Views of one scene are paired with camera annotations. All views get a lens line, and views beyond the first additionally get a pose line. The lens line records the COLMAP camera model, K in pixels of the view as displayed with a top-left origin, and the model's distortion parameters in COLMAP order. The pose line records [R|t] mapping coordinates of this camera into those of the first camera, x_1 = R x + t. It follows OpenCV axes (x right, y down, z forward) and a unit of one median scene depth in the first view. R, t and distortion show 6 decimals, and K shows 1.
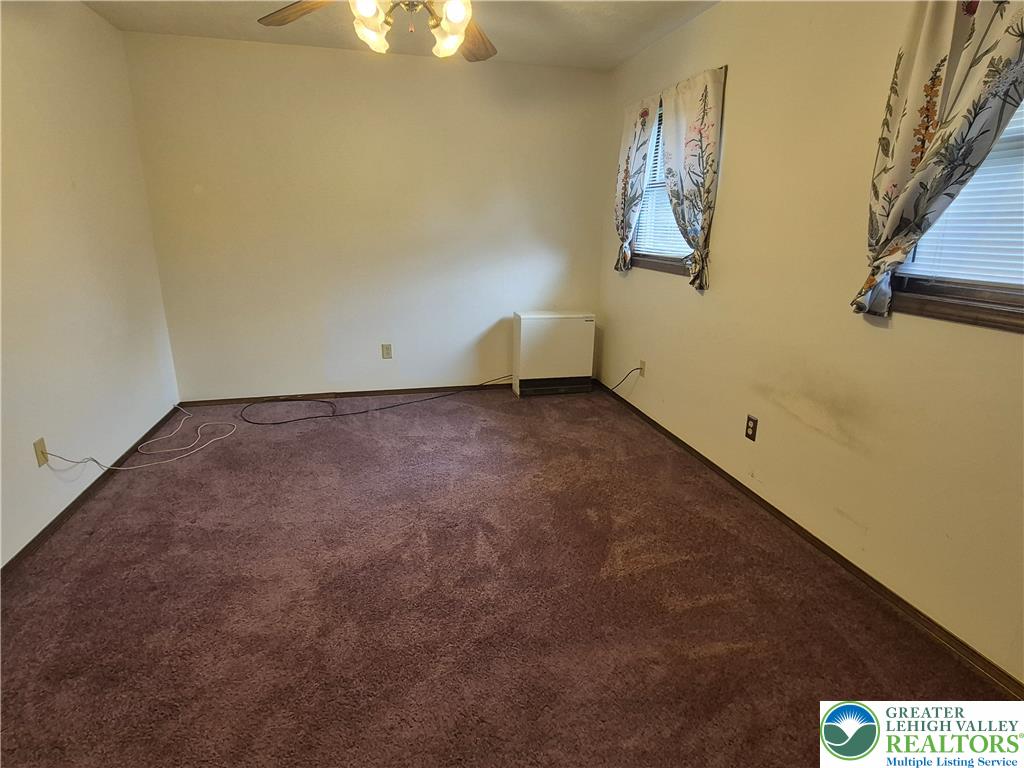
lens RADIAL K [[566.8, 0, 502.9], [0, 566.8, 376.8], [0, 0, 1]] dist [0.006228, -0.003429]
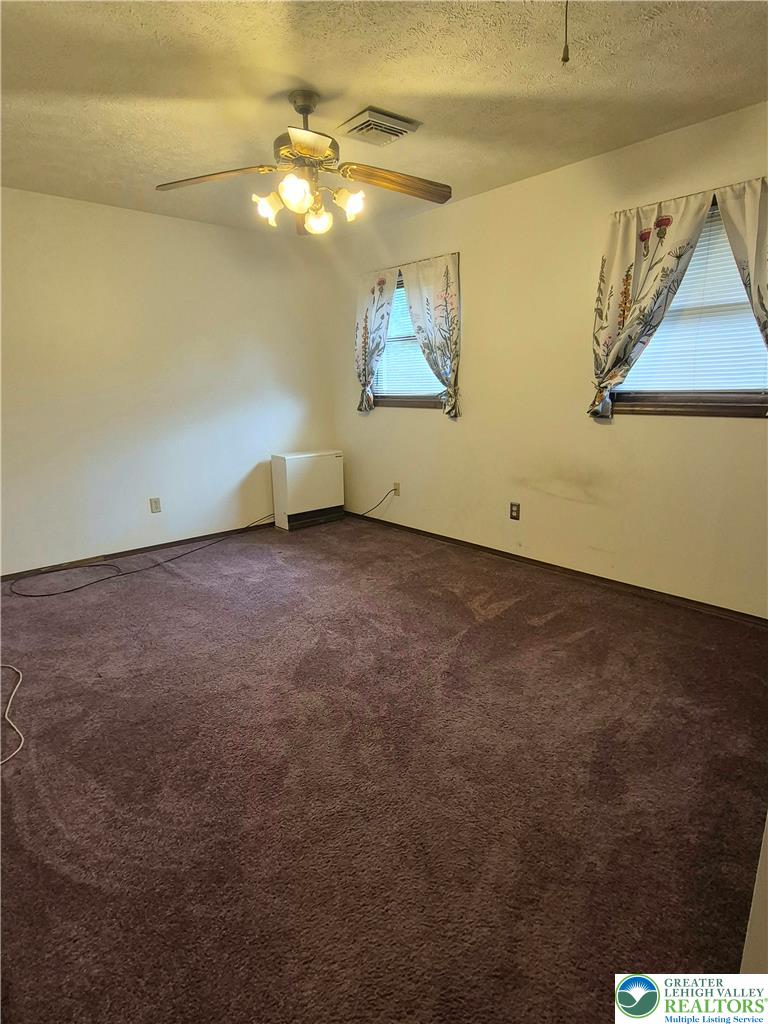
lens RADIAL K [[566.8, 0, 385.1], [0, 566.8, 516.2], [0, 0, 1]] dist [0.006228, -0.003429]
pose [[0.883565, -0.137421, 0.447692, -0.451559], [0.151709, 0.988417, 0.003986, 0.046770], [-0.443055, 0.064397, 0.894179, -0.099313]]
